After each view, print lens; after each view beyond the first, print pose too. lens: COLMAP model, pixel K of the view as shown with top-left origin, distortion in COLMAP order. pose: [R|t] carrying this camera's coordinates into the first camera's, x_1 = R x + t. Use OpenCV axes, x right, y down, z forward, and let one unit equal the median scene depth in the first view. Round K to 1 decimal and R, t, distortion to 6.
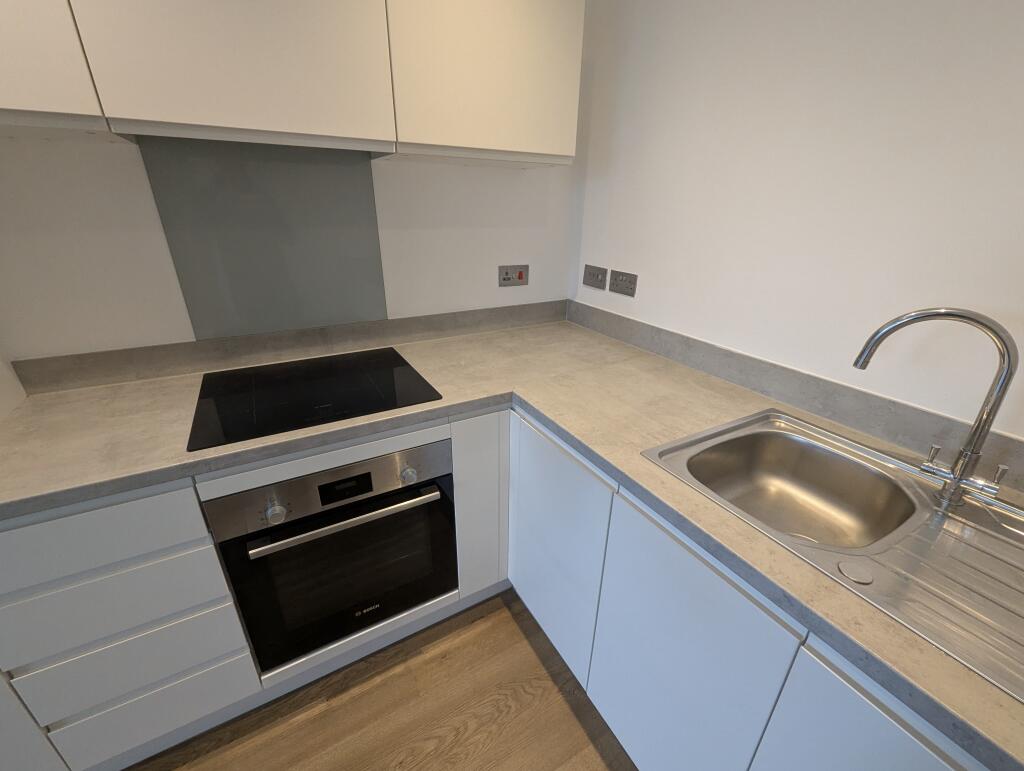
lens RADIAL K [[426.5, 0, 516.0], [0, 426.5, 389.7], [0, 0, 1]] dist [-0.000135, -0.000250]
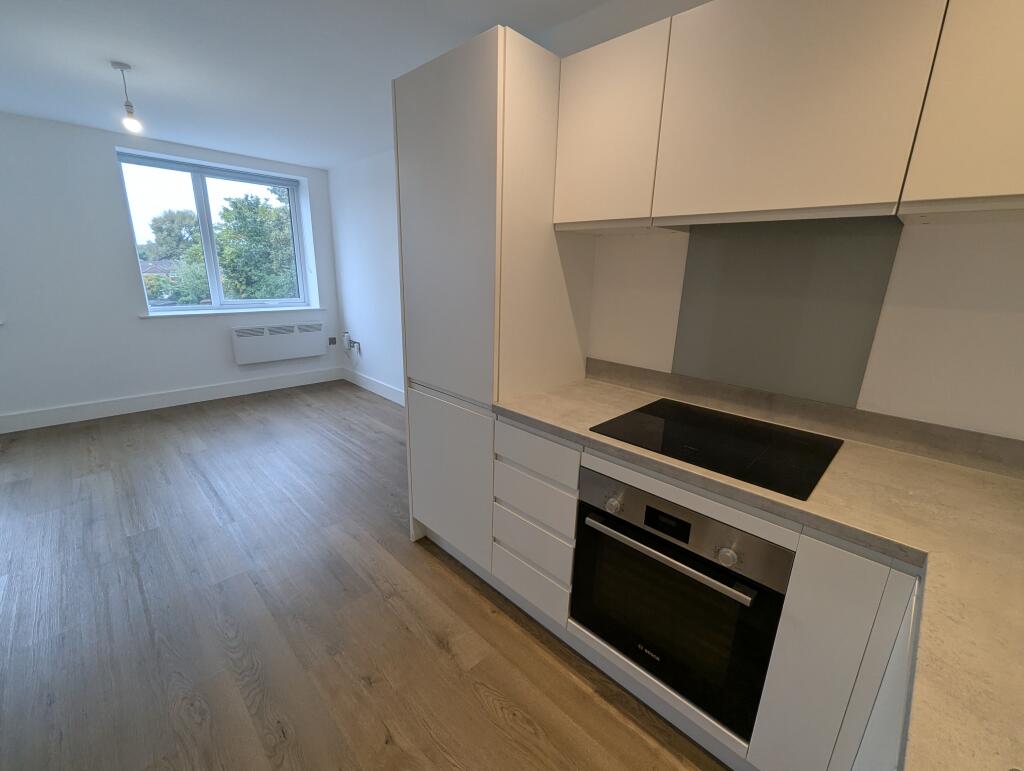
lens RADIAL K [[426.5, 0, 516.0], [0, 426.5, 389.7], [0, 0, 1]] dist [-0.000135, -0.000250]
pose [[0.267947, 0.254823, -0.929123, 0.346684], [-0.407950, 0.903674, 0.130196, -0.047529], [0.872801, 0.344150, 0.346092, 0.165635]]
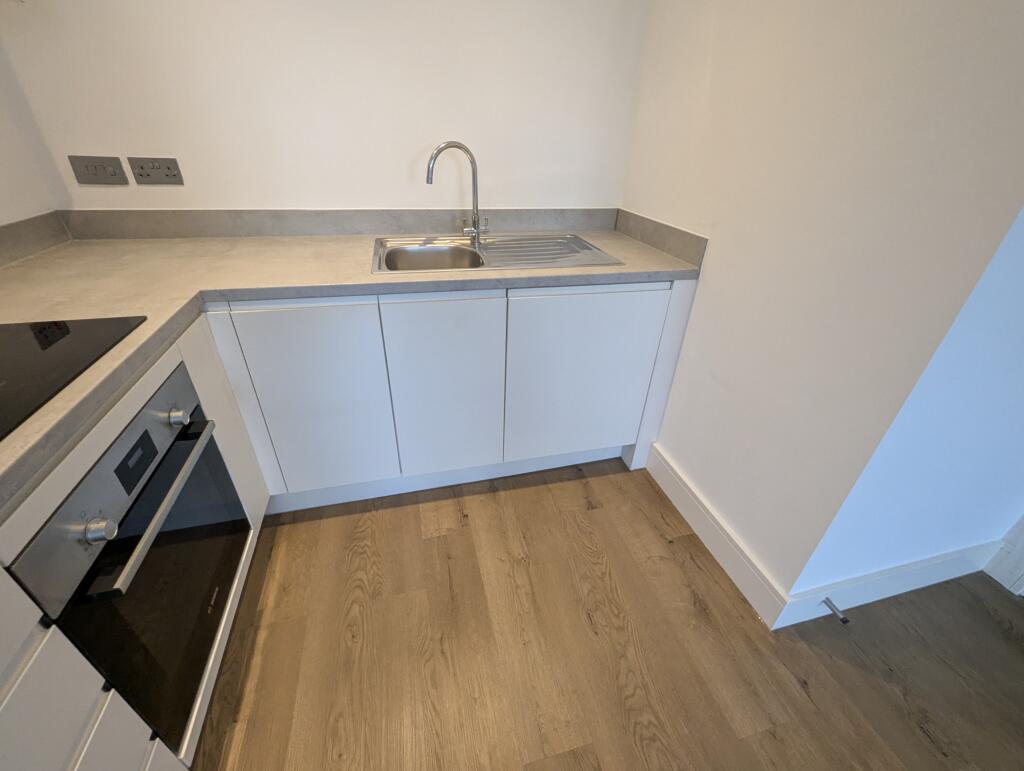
lens RADIAL K [[426.5, 0, 516.0], [0, 426.5, 389.7], [0, 0, 1]] dist [-0.000135, -0.000250]
pose [[0.262742, -0.506380, 0.821307, -0.667508], [0.355630, 0.842109, 0.405437, 0.050887], [-0.896936, 0.185556, 0.401341, 0.072573]]
